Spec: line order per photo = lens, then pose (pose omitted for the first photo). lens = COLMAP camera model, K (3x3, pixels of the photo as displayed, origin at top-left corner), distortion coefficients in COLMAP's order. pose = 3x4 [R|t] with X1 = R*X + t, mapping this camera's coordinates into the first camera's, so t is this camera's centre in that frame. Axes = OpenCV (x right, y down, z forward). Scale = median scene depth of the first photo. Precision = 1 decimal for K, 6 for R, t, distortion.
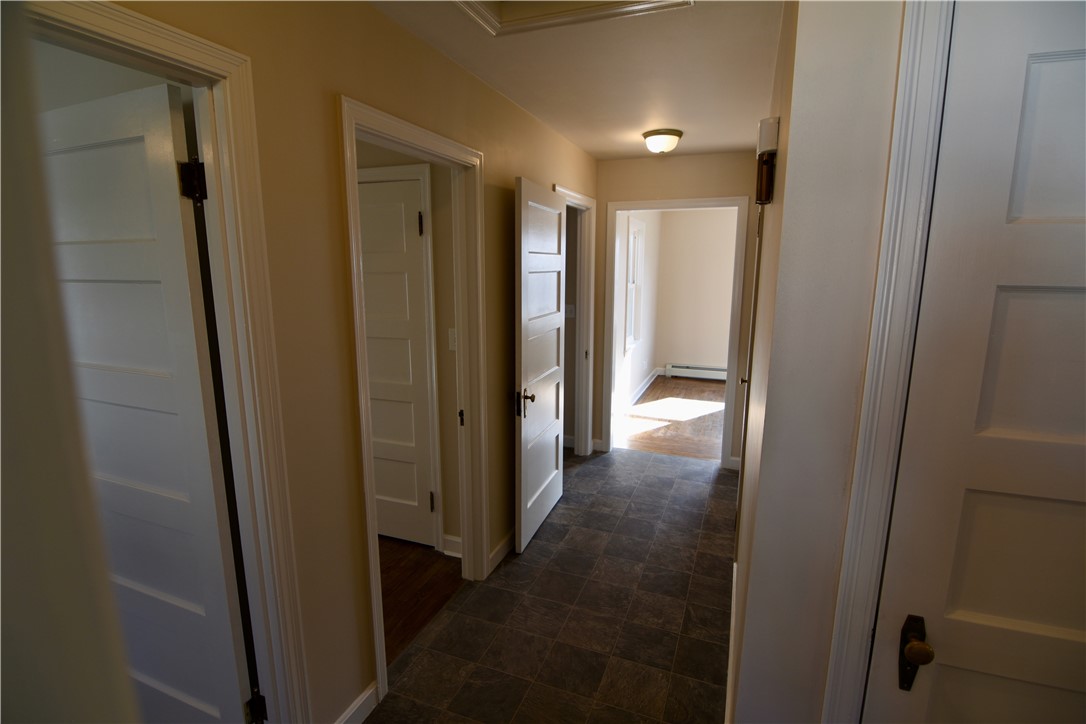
lens RADIAL K [[527.7, 0, 543.0], [0, 527.7, 362.0], [0, 0, 1]] dist [-0.003325, -0.010668]
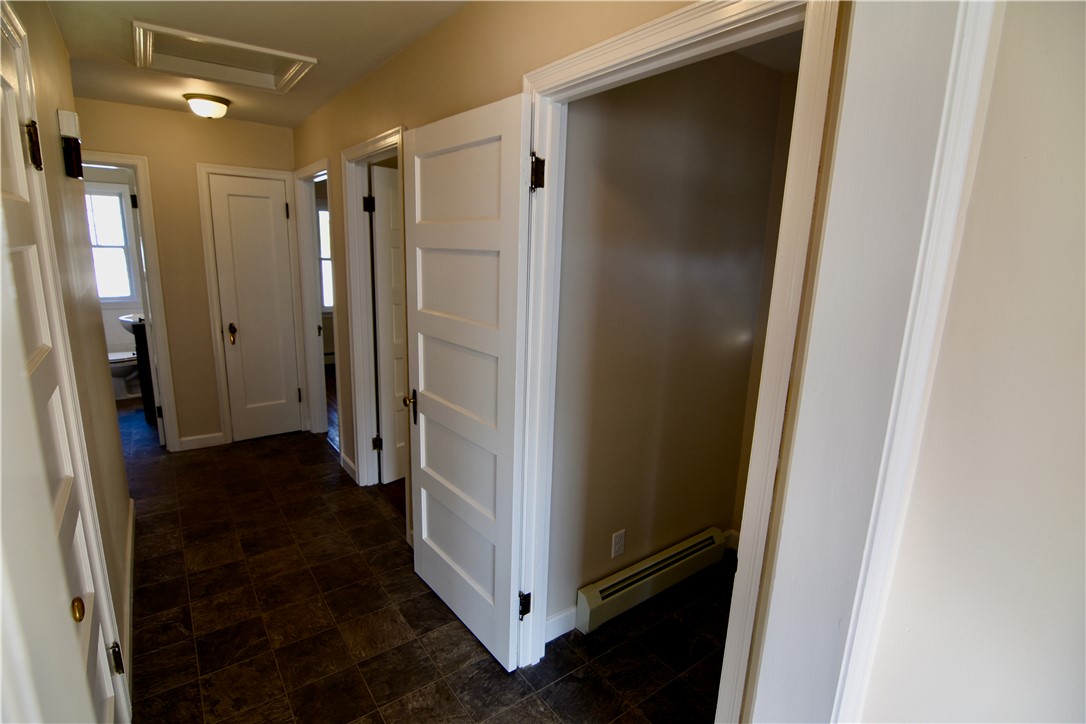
lens RADIAL K [[527.7, 0, 543.0], [0, 527.7, 362.0], [0, 0, 1]] dist [-0.003325, -0.010668]
pose [[-0.532722, 0.163071, -0.830431, 0.630634], [-0.186930, 0.934350, 0.303393, -0.327948], [0.825388, 0.316856, -0.467266, 1.804784]]
